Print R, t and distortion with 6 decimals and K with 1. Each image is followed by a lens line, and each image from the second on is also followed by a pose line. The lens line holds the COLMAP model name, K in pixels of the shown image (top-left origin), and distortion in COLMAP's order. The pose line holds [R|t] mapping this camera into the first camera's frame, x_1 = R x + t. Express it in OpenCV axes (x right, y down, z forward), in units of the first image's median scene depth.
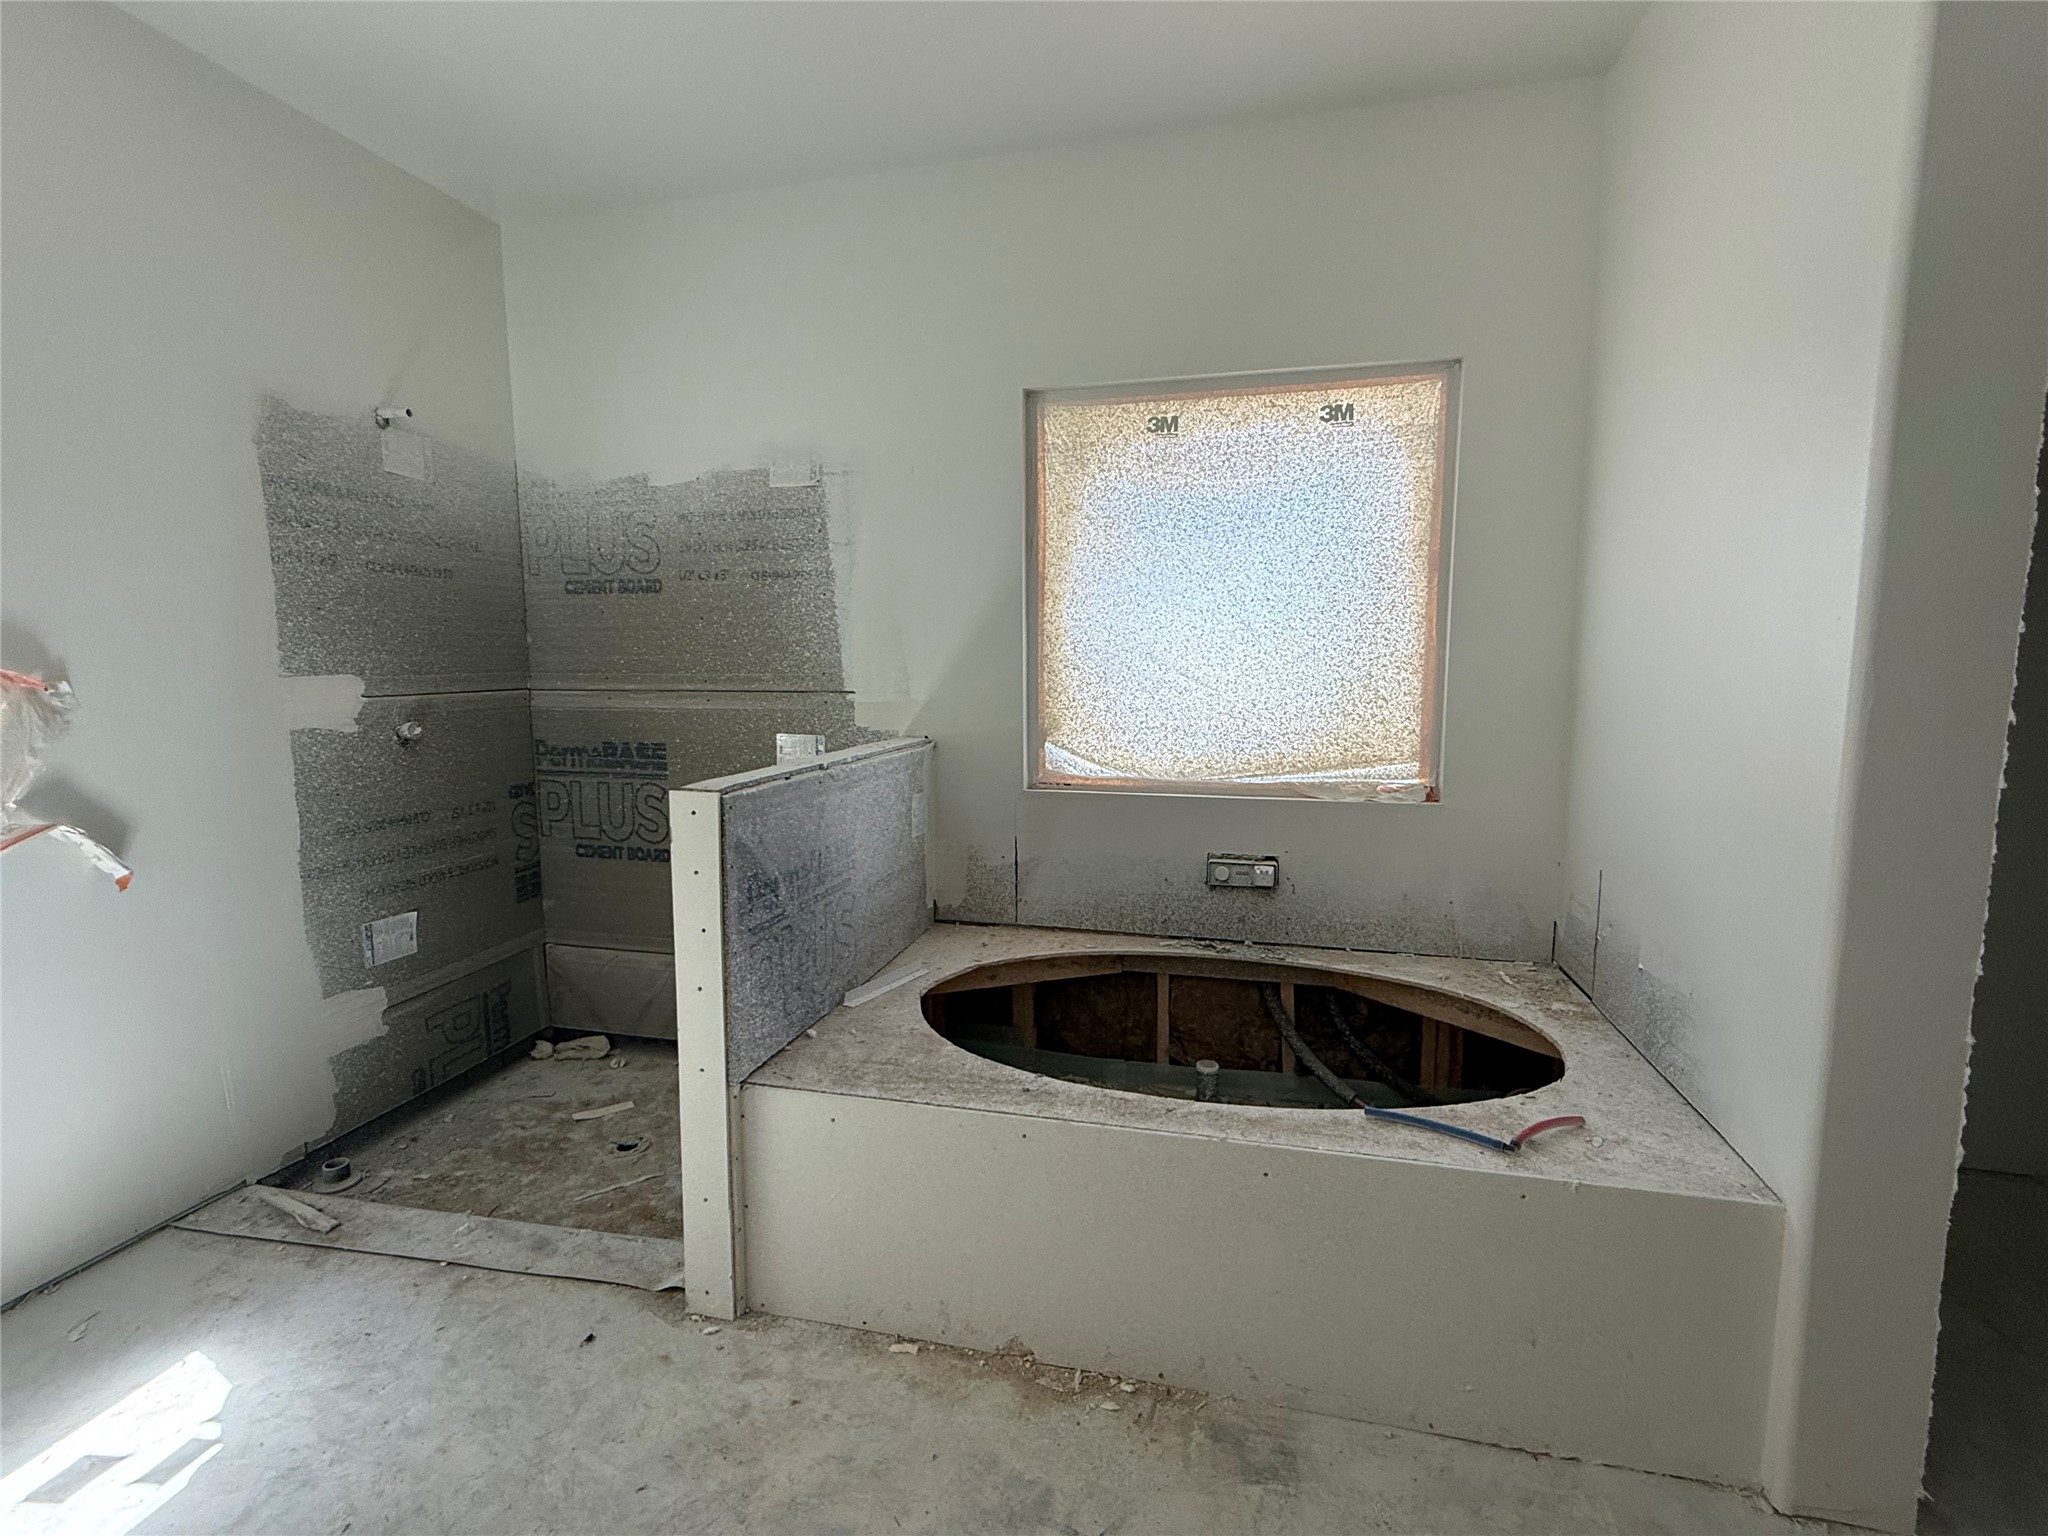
lens RADIAL K [[937.0, 0, 1024.0], [0, 937.0, 768.0], [0, 0, 1]] dist [-0.002285, -0.000107]
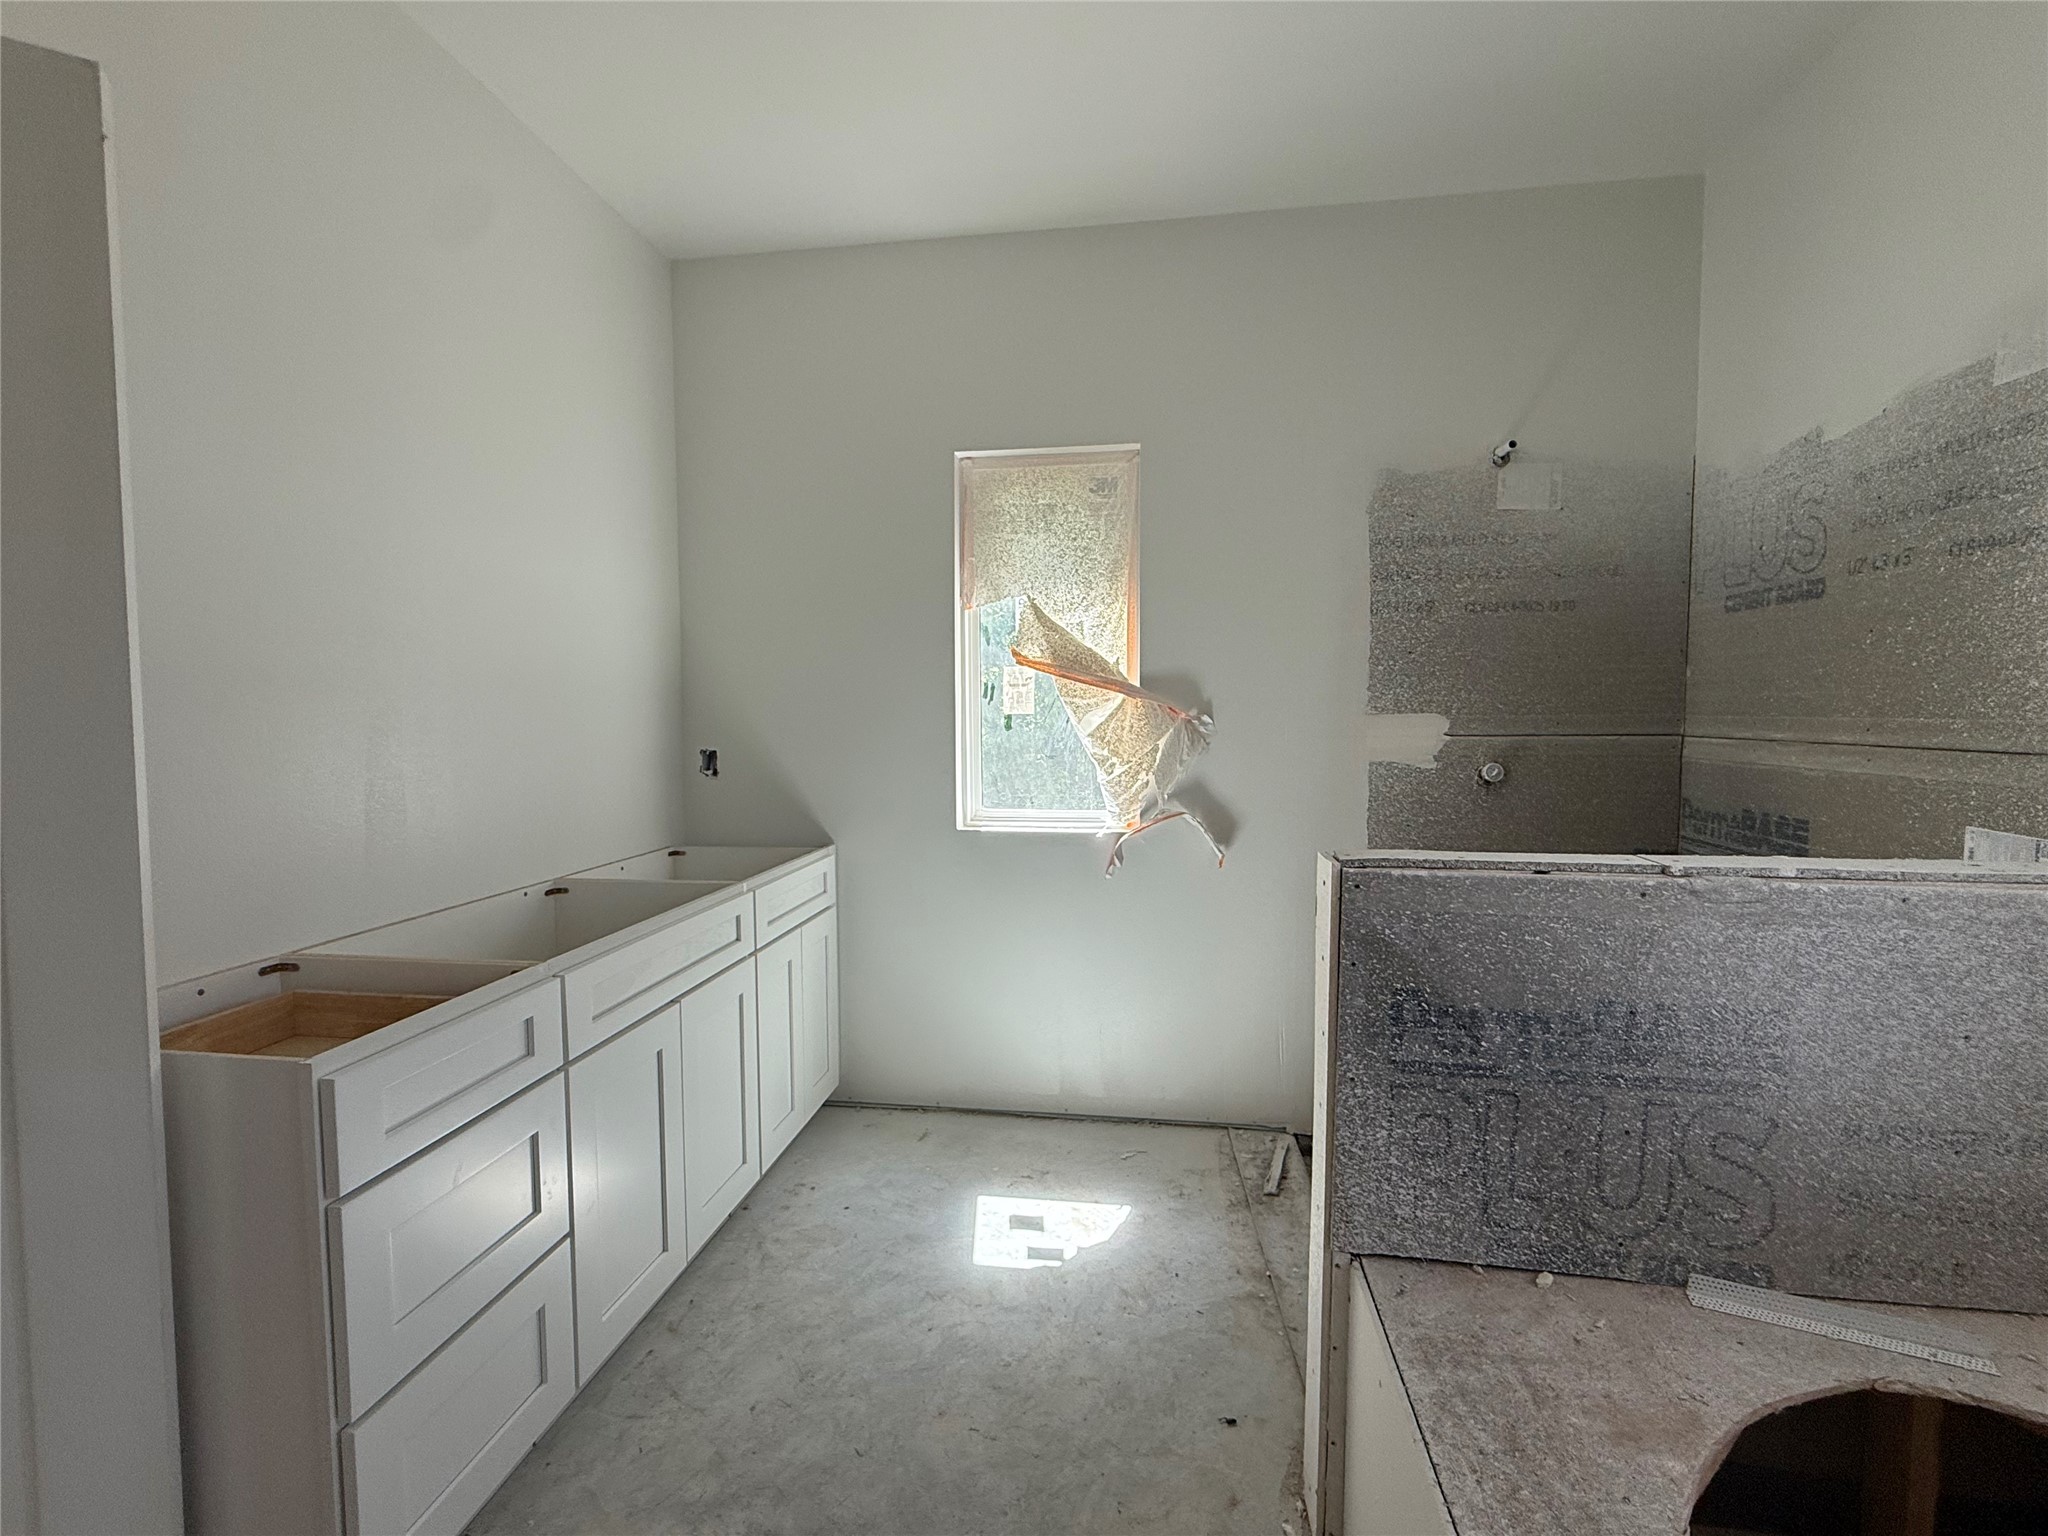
lens RADIAL K [[937.0, 0, 1024.0], [0, 937.0, 768.0], [0, 0, 1]] dist [-0.002285, -0.000107]
pose [[0.082824, 0.063598, -0.994533, 0.303780], [-0.113207, 0.992102, 0.054015, -0.046612], [0.990113, 0.108114, 0.089369, 0.485142]]
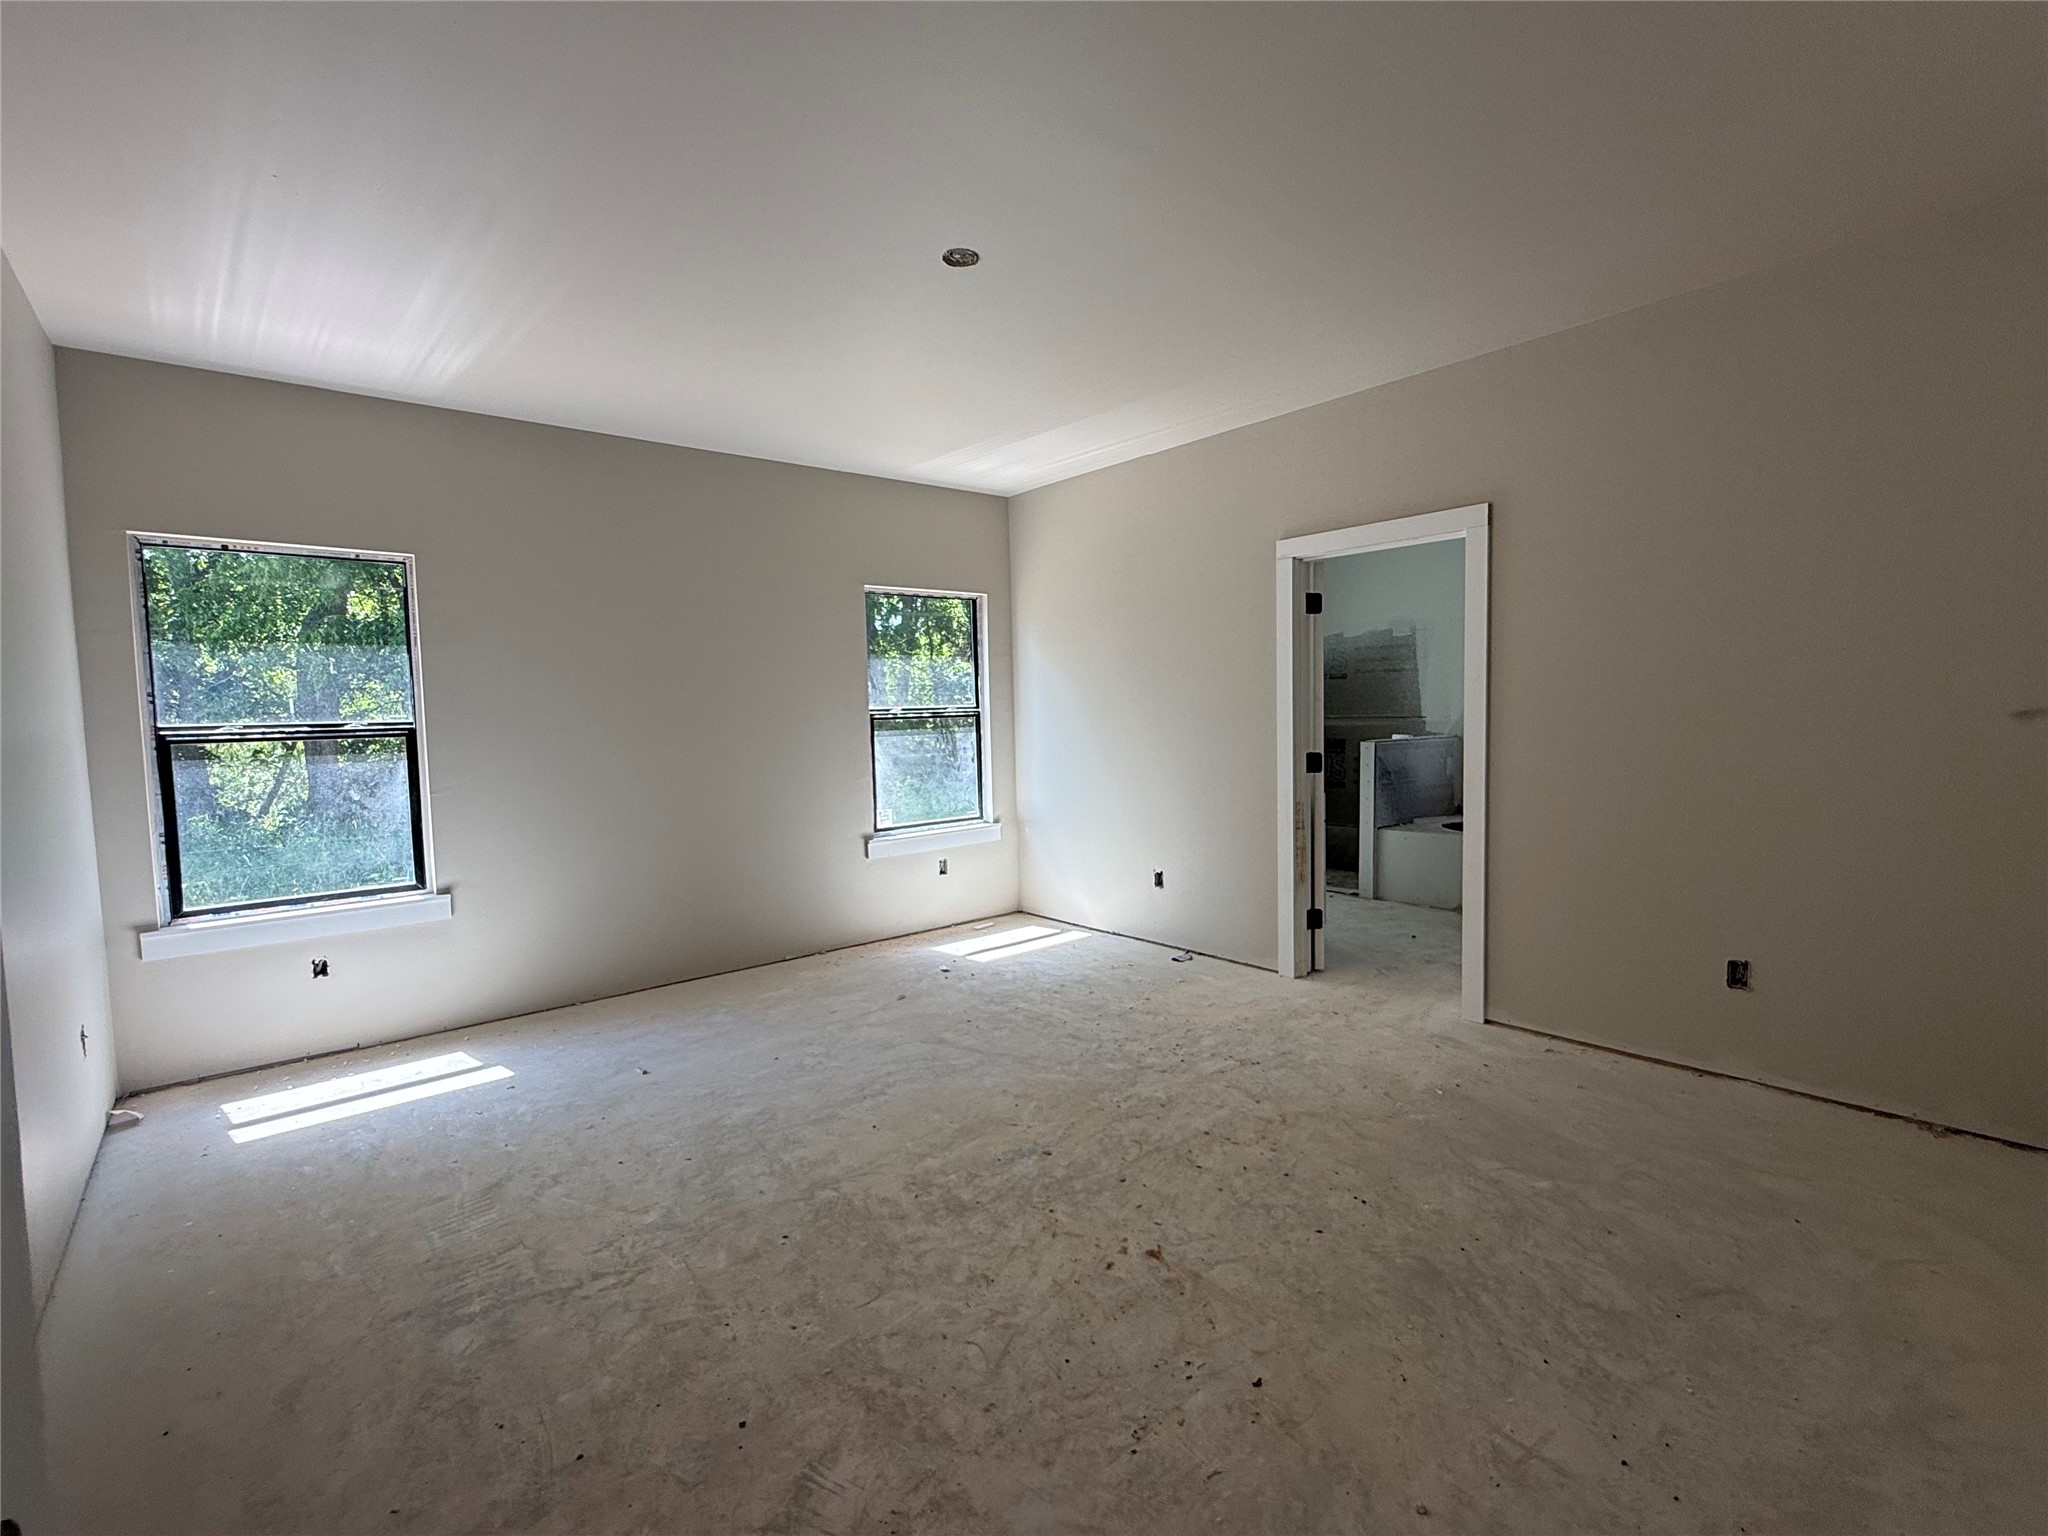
lens RADIAL K [[937.0, 0, 1024.0], [0, 937.0, 768.0], [0, 0, 1]] dist [-0.002285, -0.000107]
pose [[0.804571, 0.018334, -0.593573, 0.519023], [-0.045125, 0.998521, -0.030323, 0.210461], [0.592140, 0.051182, 0.804208, -1.917691]]
